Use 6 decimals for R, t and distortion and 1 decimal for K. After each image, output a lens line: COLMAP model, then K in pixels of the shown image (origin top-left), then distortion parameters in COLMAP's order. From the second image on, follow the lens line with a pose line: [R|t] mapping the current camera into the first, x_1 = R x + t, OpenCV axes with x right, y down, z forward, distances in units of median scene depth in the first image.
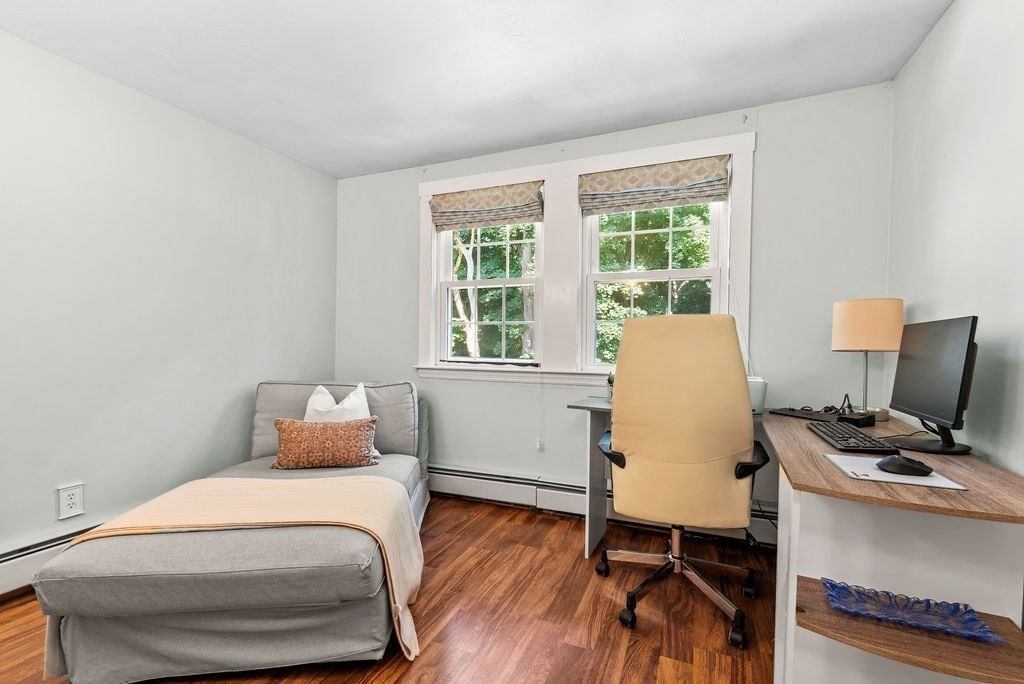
lens RADIAL K [[466.5, 0, 514.7], [0, 466.5, 344.5], [0, 0, 1]] dist [0.002513, -0.003267]
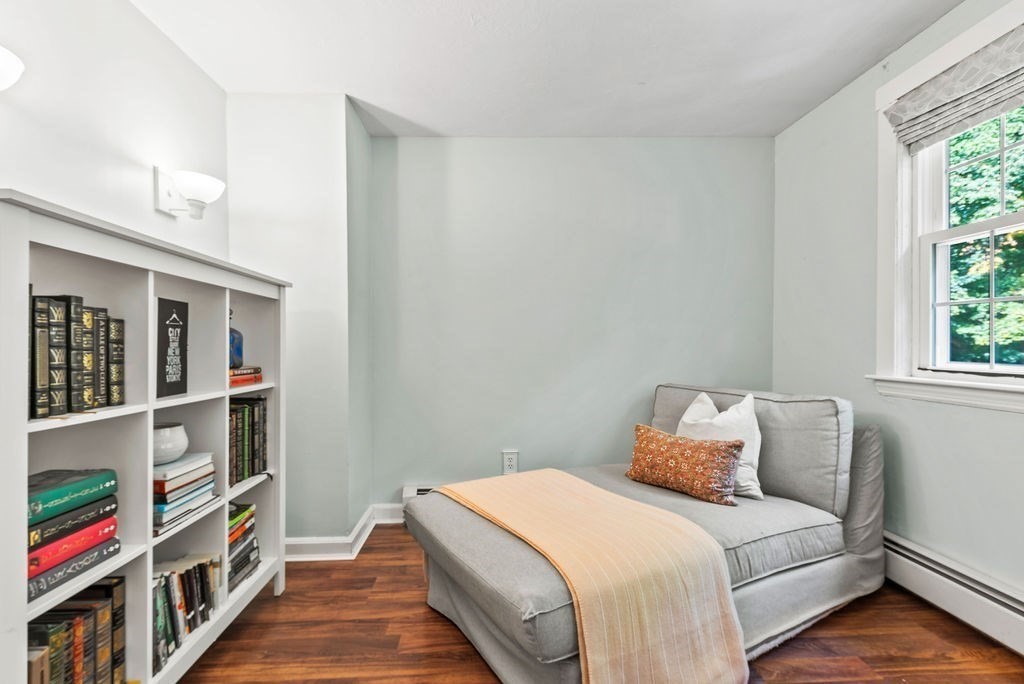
lens RADIAL K [[466.5, 0, 507.5], [0, 466.5, 345.9], [0, 0, 1]] dist [0.002513, -0.003267]
pose [[0.403423, -0.013314, -0.914917, 0.213881], [0.008202, 0.999907, -0.010934, 0.009805], [0.914977, -0.003094, 0.403494, 0.344639]]
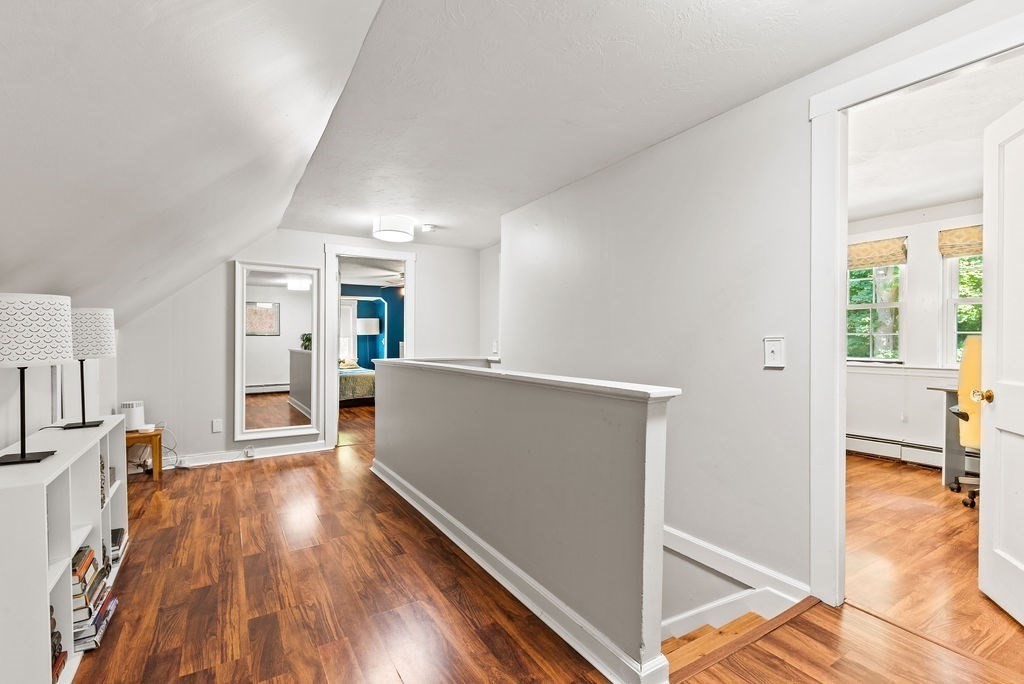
lens RADIAL K [[466.5, 0, 507.7], [0, 466.5, 346.4], [0, 0, 1]] dist [0.002513, -0.003267]
pose [[0.799673, -0.002652, -0.600429, -0.059498], [0.007579, 0.999955, 0.005677, -0.024608], [0.600387, -0.009091, 0.799658, -0.890959]]
